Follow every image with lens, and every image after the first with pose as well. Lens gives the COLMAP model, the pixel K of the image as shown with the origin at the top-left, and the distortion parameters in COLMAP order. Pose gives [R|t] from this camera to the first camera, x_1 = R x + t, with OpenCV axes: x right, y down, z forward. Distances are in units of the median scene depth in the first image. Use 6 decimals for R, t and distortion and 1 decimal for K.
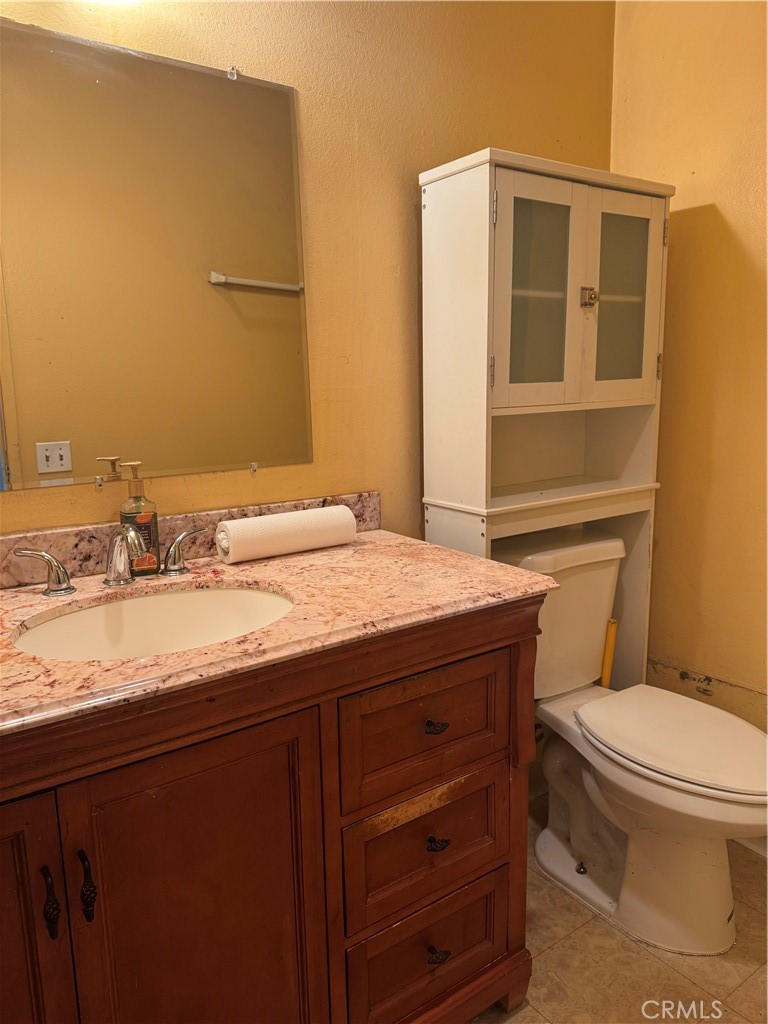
lens RADIAL K [[711.8, 0, 388.3], [0, 711.8, 505.8], [0, 0, 1]] dist [0.073224, -0.129107]
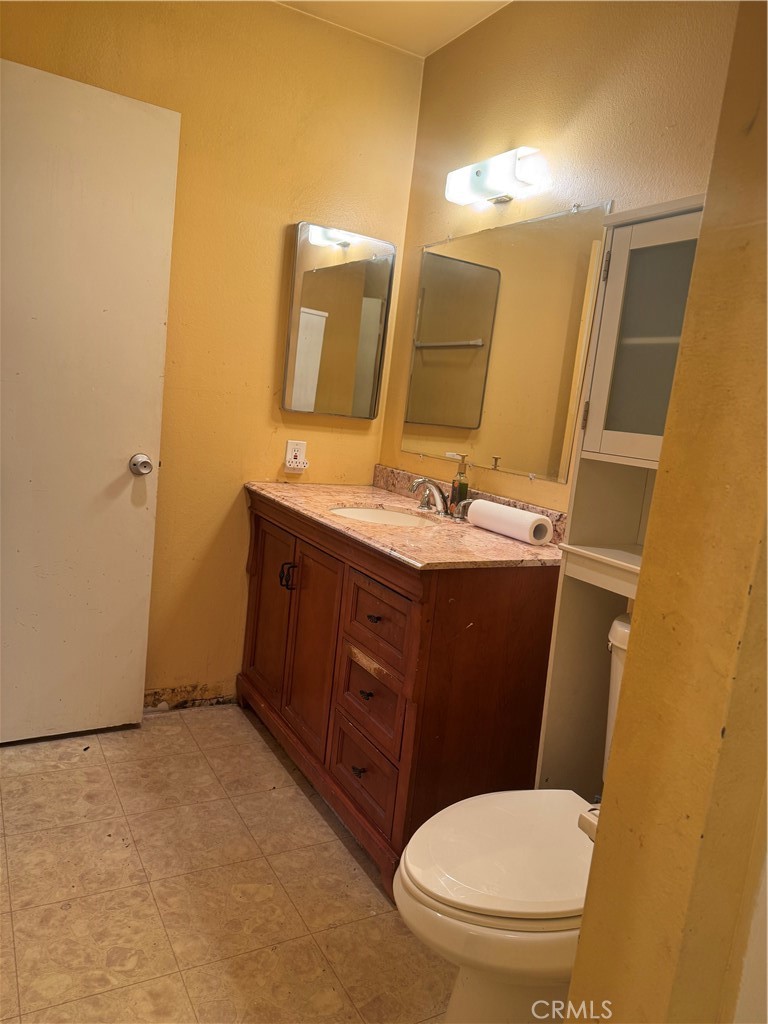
lens RADIAL K [[727.1, 0, 384.3], [0, 727.1, 520.2], [0, 0, 1]] dist [-0.000385, 0.002114]
pose [[-0.103720, 0.169708, -0.980021, 1.276846], [-0.268324, 0.944027, 0.191873, -0.171738], [0.957729, 0.282864, -0.052378, 0.823018]]
